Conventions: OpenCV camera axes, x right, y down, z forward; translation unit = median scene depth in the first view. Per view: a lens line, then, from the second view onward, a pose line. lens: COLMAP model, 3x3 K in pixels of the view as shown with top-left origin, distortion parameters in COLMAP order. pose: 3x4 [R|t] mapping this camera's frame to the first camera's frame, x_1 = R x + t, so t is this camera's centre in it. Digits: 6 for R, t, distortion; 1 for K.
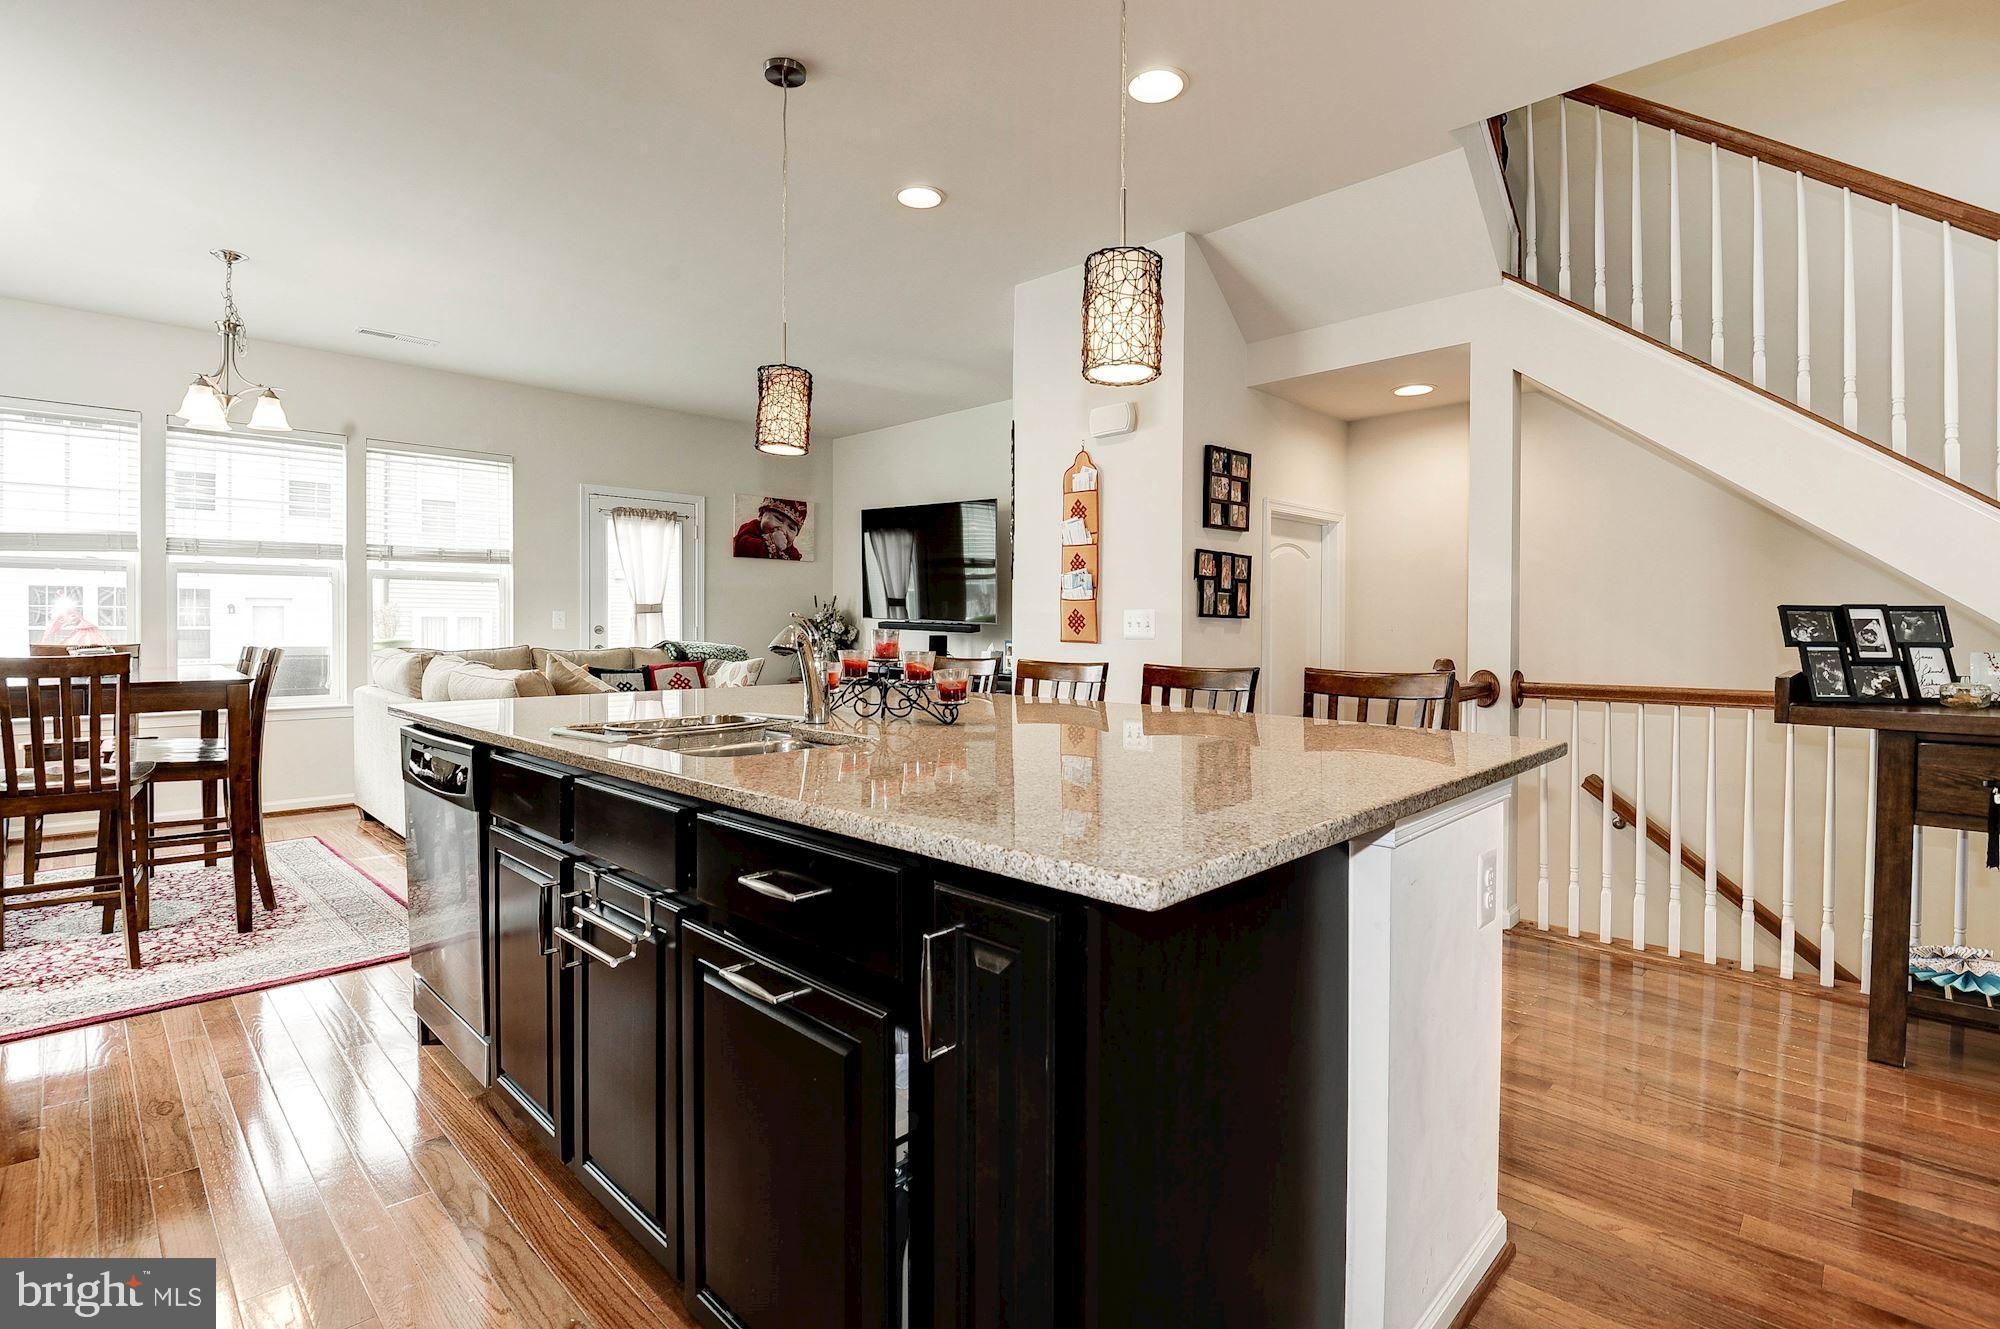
lens RADIAL K [[911.3, 0, 1028.4], [0, 911.3, 639.2], [0, 0, 1]] dist [-0.042869, -0.000362]
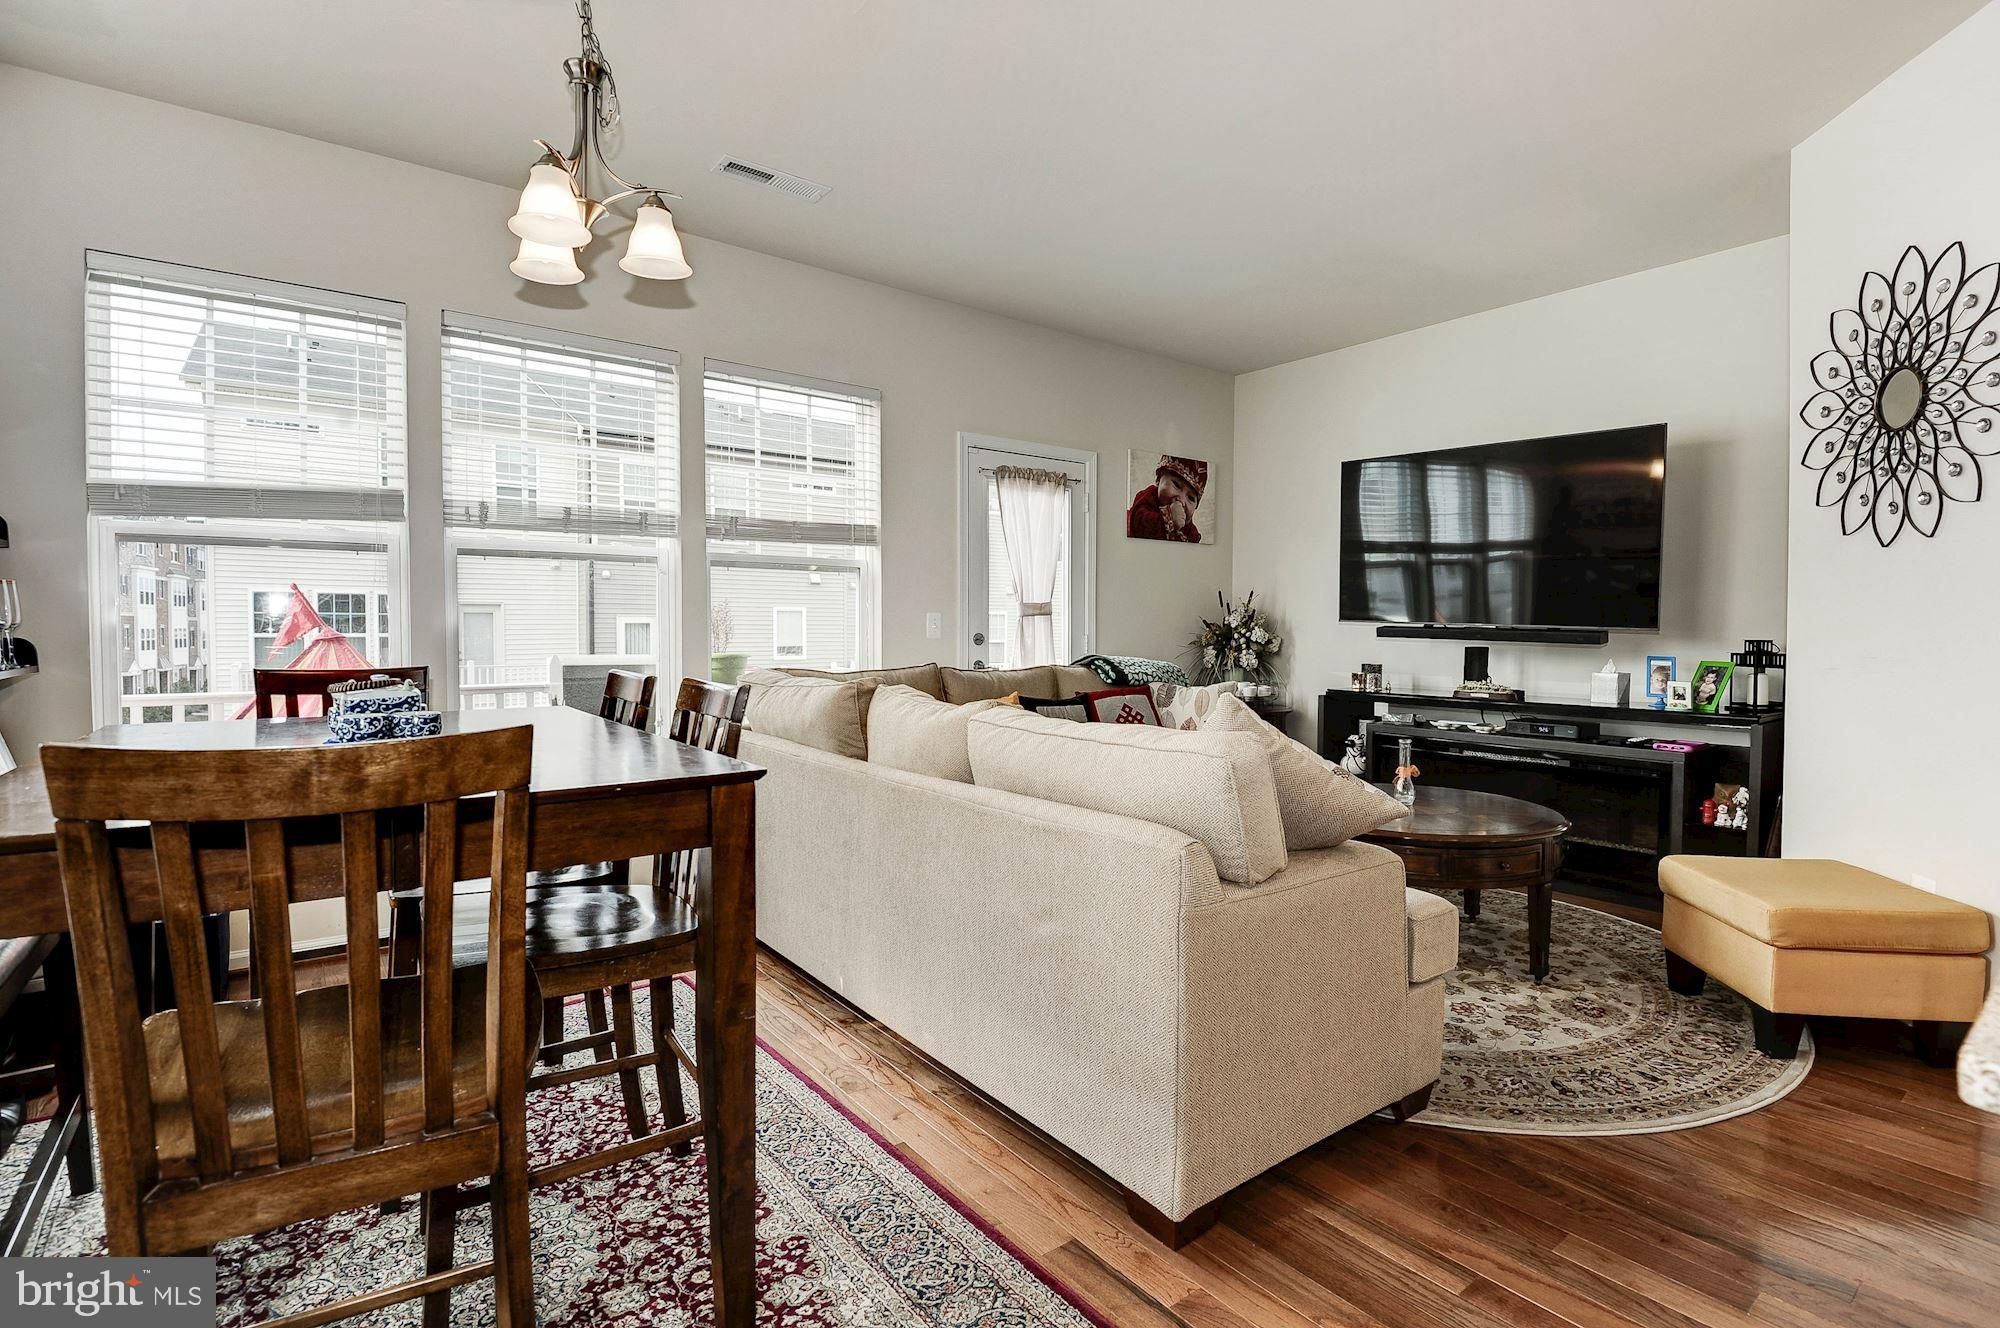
lens RADIAL K [[945.7, 0, 1008.3], [0, 945.7, 652.8], [0, 0, 1]] dist [-0.002816, -0.000635]
pose [[0.983622, -0.000144, -0.180245, -0.310518], [0.001550, 0.999969, 0.007659, -0.005364], [0.180239, -0.007813, 0.983592, 0.265323]]
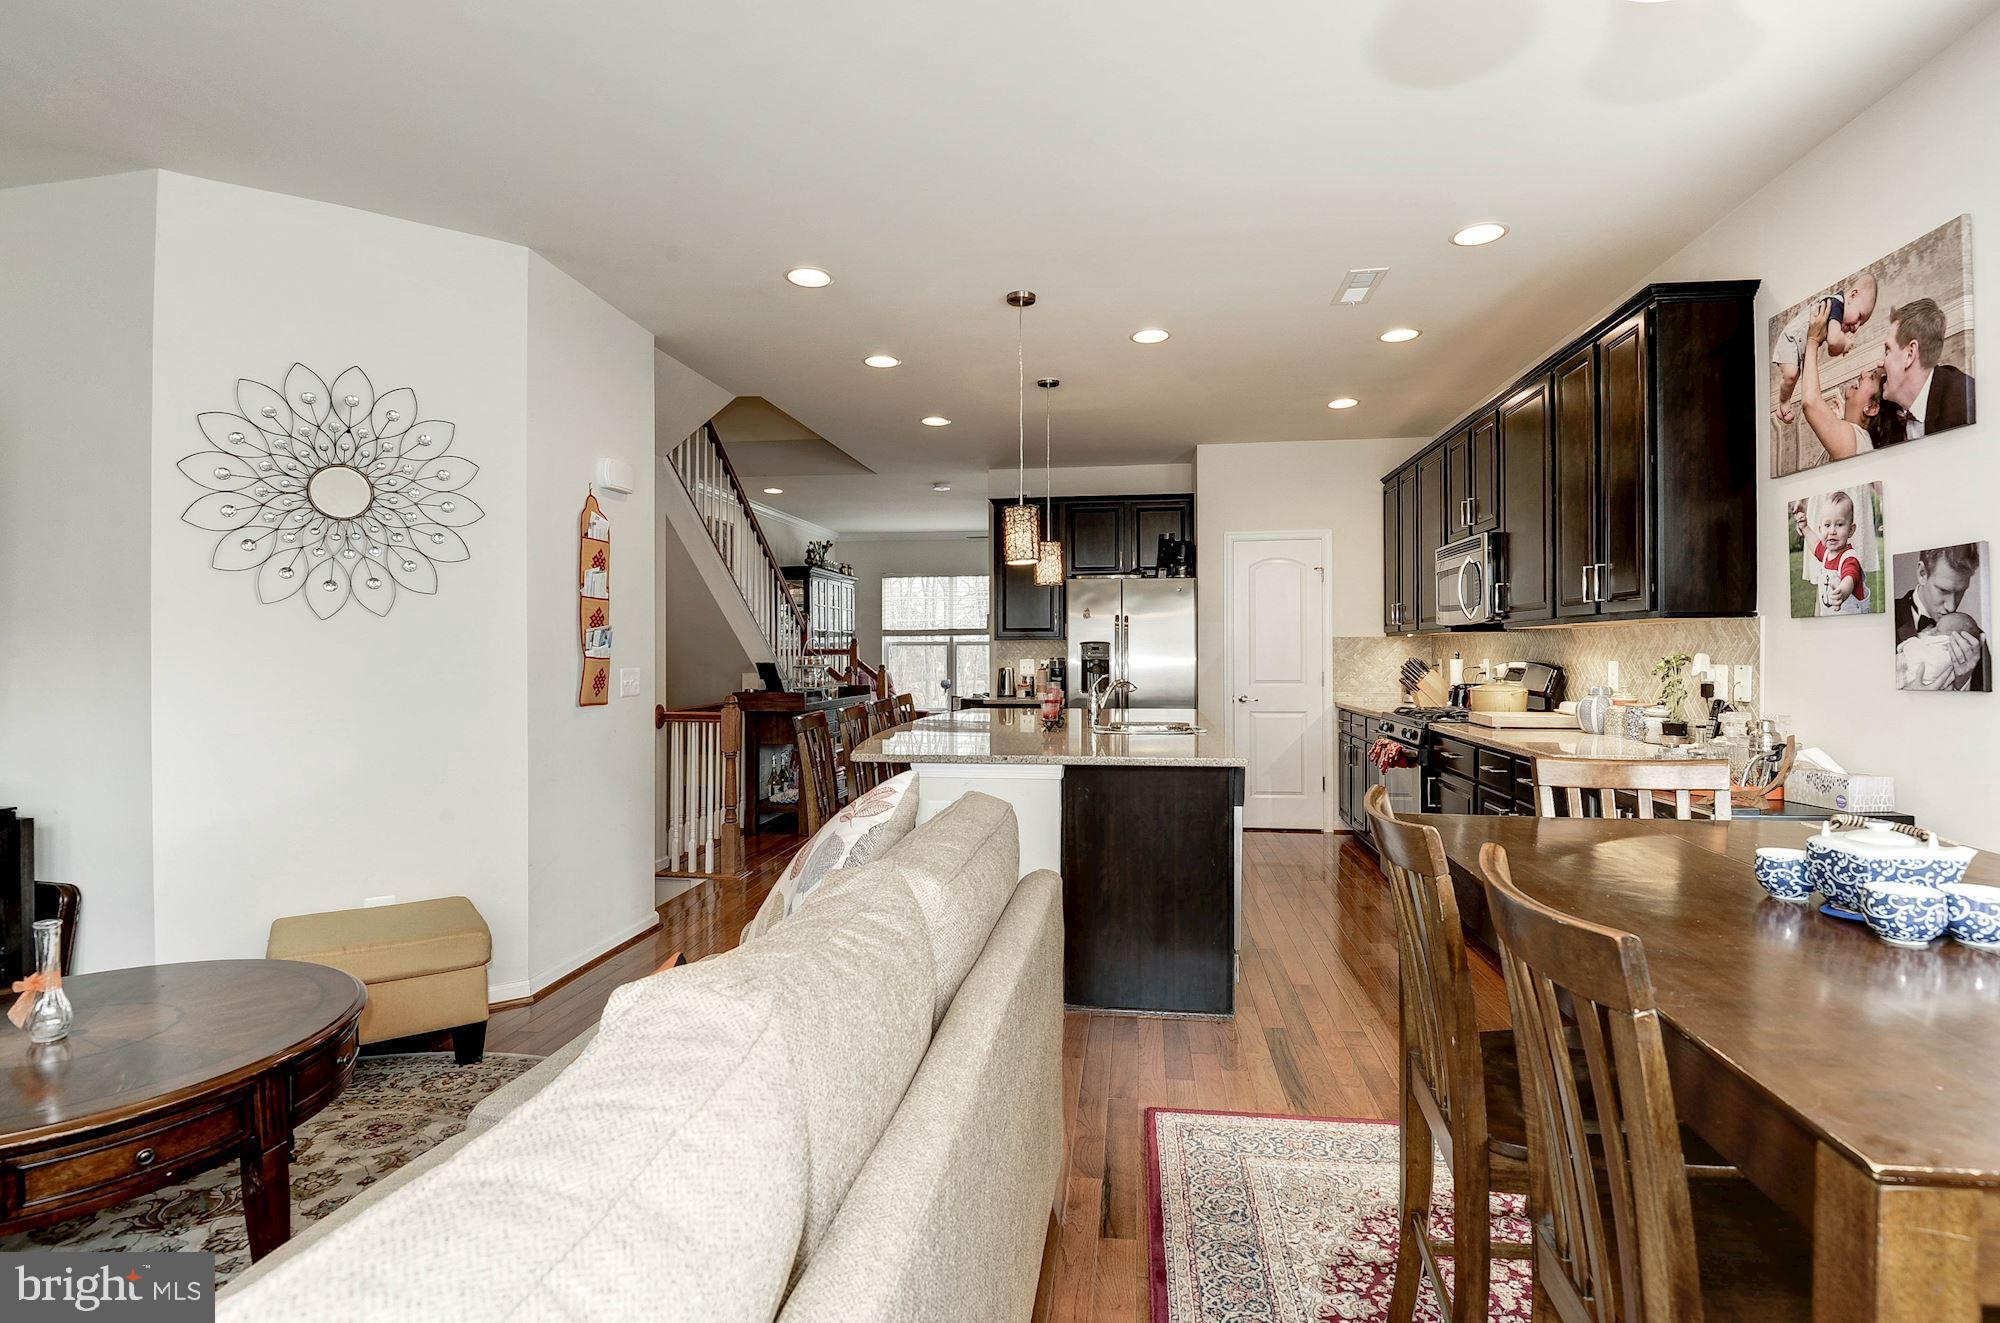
lens RADIAL K [[945.7, 0, 1008.3], [0, 945.7, 650.3], [0, 0, 1]] dist [-0.002816, -0.000635]
pose [[-0.550428, -0.002474, 0.834879, -0.574131], [0.012333, 0.999862, 0.011093, -0.033193], [-0.834792, 0.016403, -0.550322, 0.709361]]
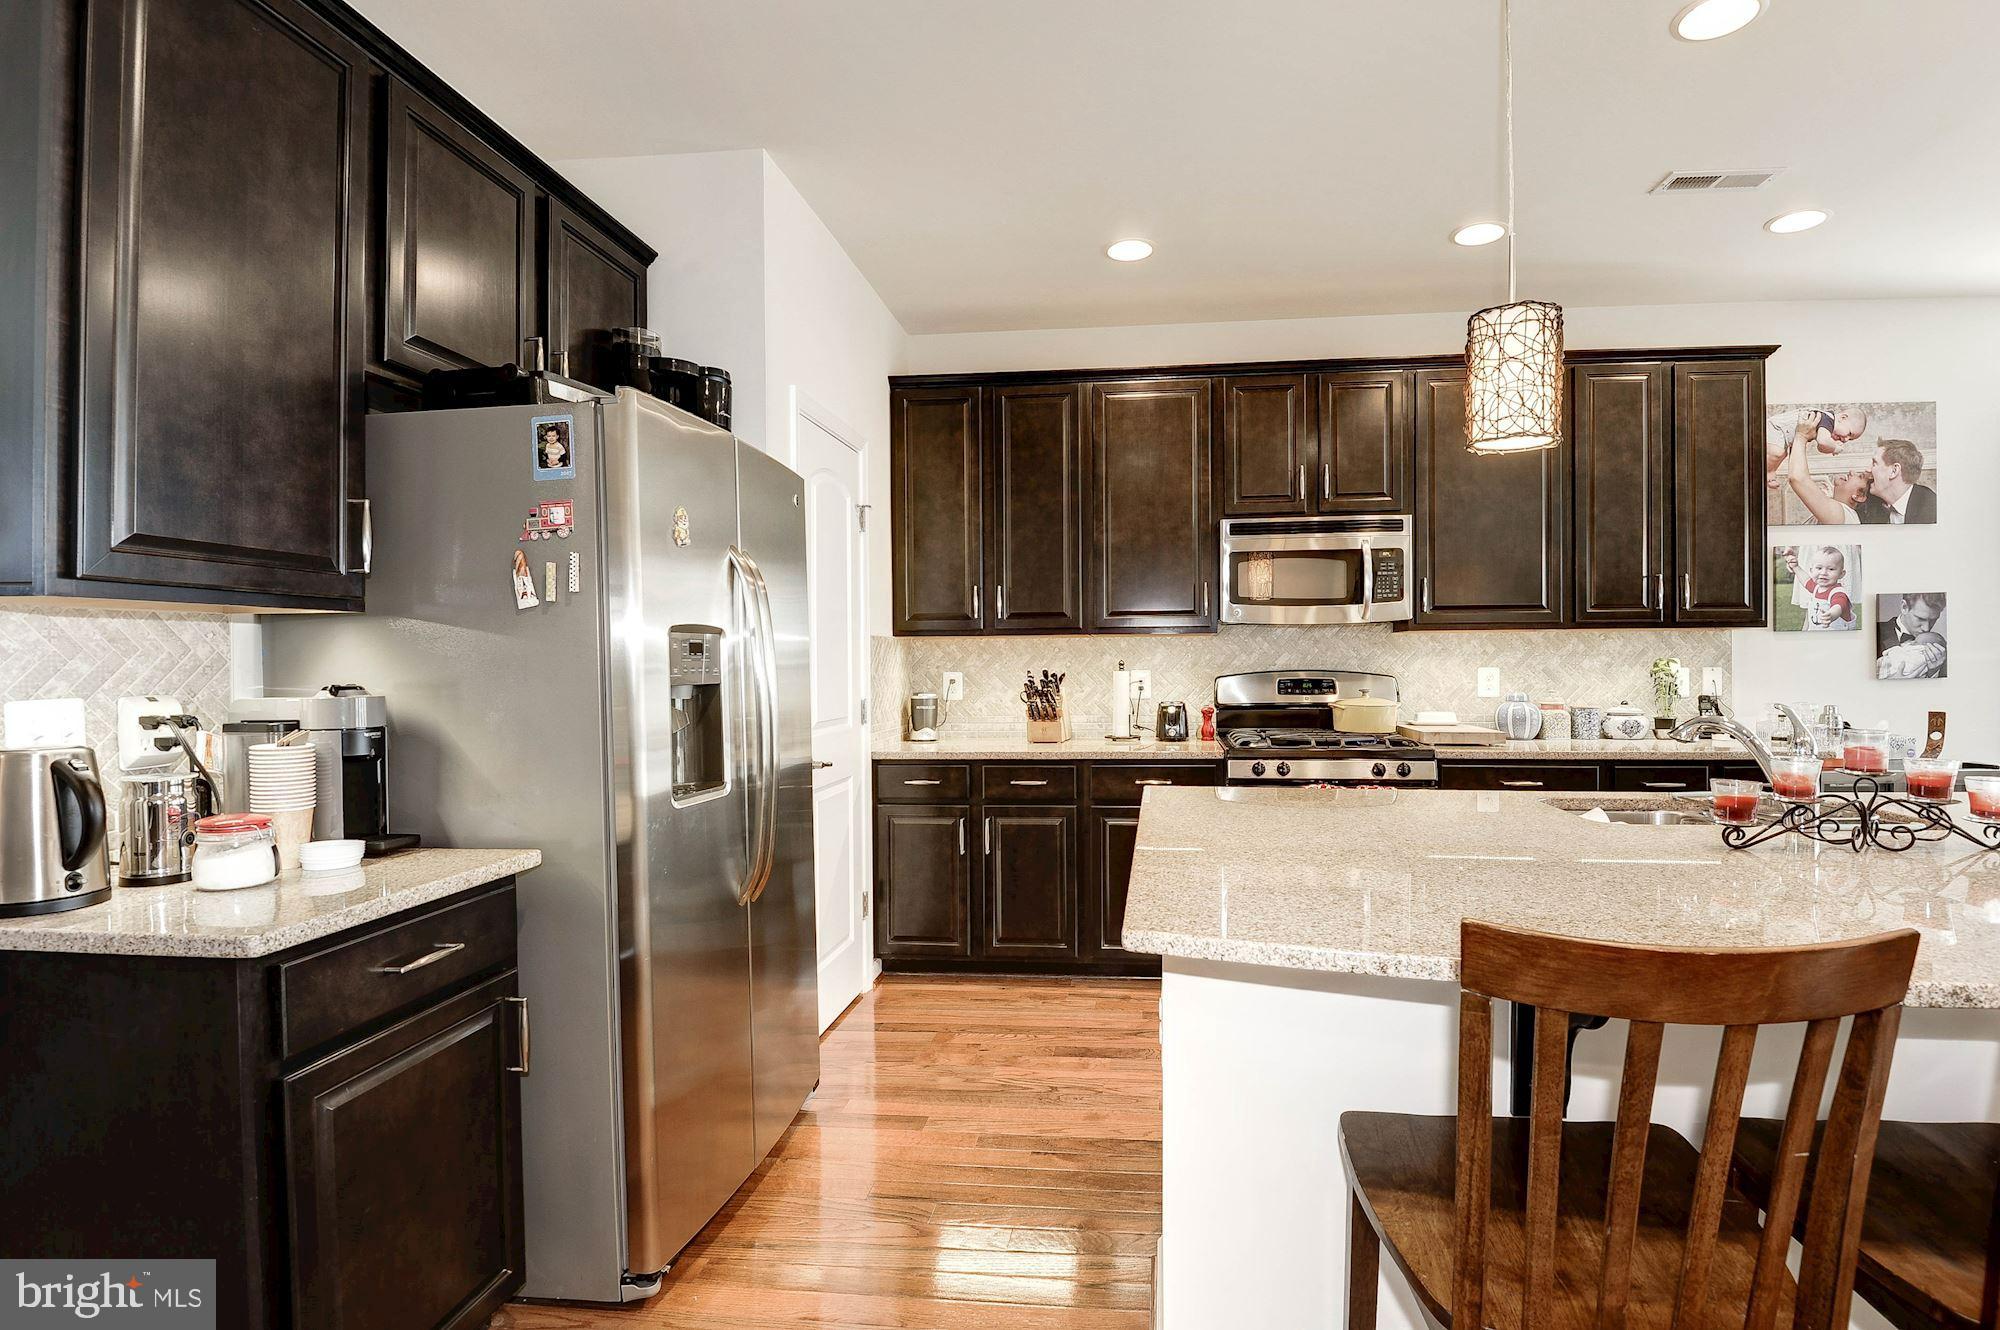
lens RADIAL K [[935.7, 0, 1033.1], [0, 935.7, 674.5], [0, 0, 1]] dist [-0.044228, -0.000197]
pose [[-0.834965, 0.005929, -0.550272, 0.259059], [-0.006373, 0.999771, 0.020442, -0.020861], [0.550267, 0.020575, -0.834735, 0.402313]]
